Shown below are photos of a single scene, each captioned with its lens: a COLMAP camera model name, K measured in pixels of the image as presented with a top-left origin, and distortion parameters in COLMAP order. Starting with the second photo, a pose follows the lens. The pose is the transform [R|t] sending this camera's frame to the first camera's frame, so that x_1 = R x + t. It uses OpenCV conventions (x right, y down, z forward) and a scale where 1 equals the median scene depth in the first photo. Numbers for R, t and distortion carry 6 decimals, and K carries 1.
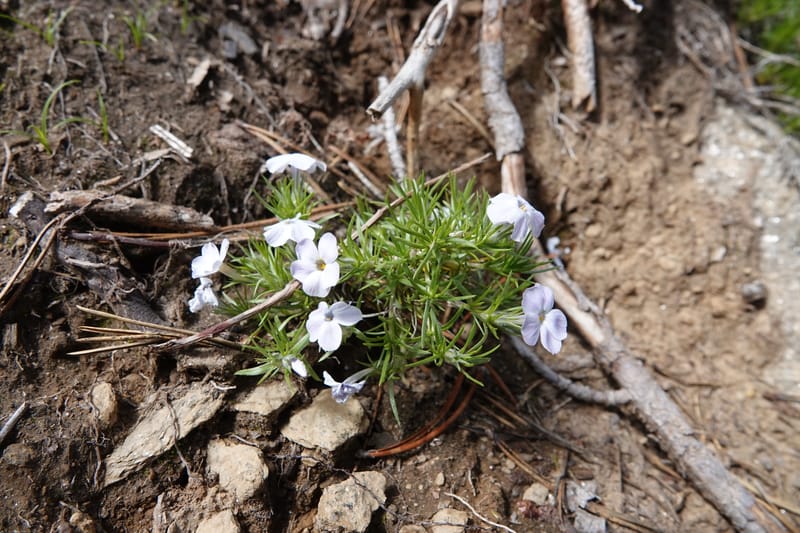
lens RADIAL K [[555.3, 0, 403.2], [0, 555.3, 268.1], [0, 0, 1]] dist [-0.002324, -0.002700]
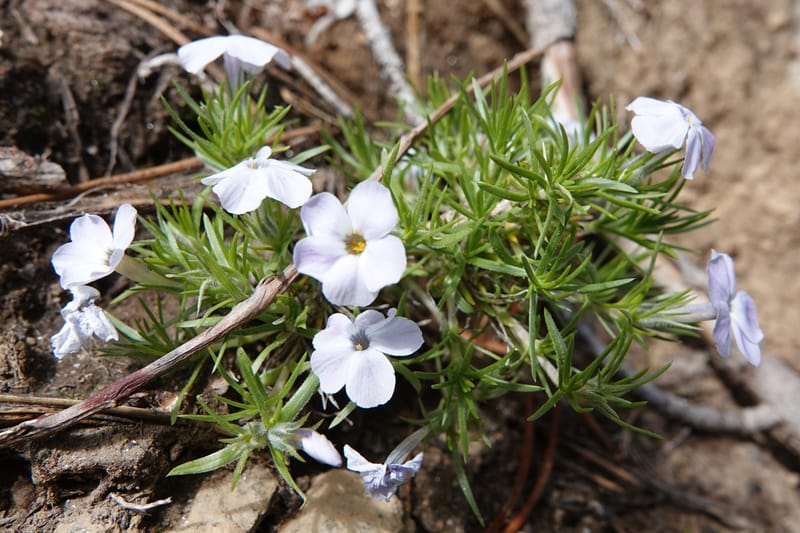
lens RADIAL K [[816.5, 0, 439.2], [0, 816.5, 233.9], [0, 0, 1]] dist [-0.002780, 0.000000]
pose [[0.965311, -0.065734, 0.252691, -0.193065], [0.065809, 0.997799, 0.008164, -0.011388], [-0.252672, 0.008749, 0.967513, 0.185675]]
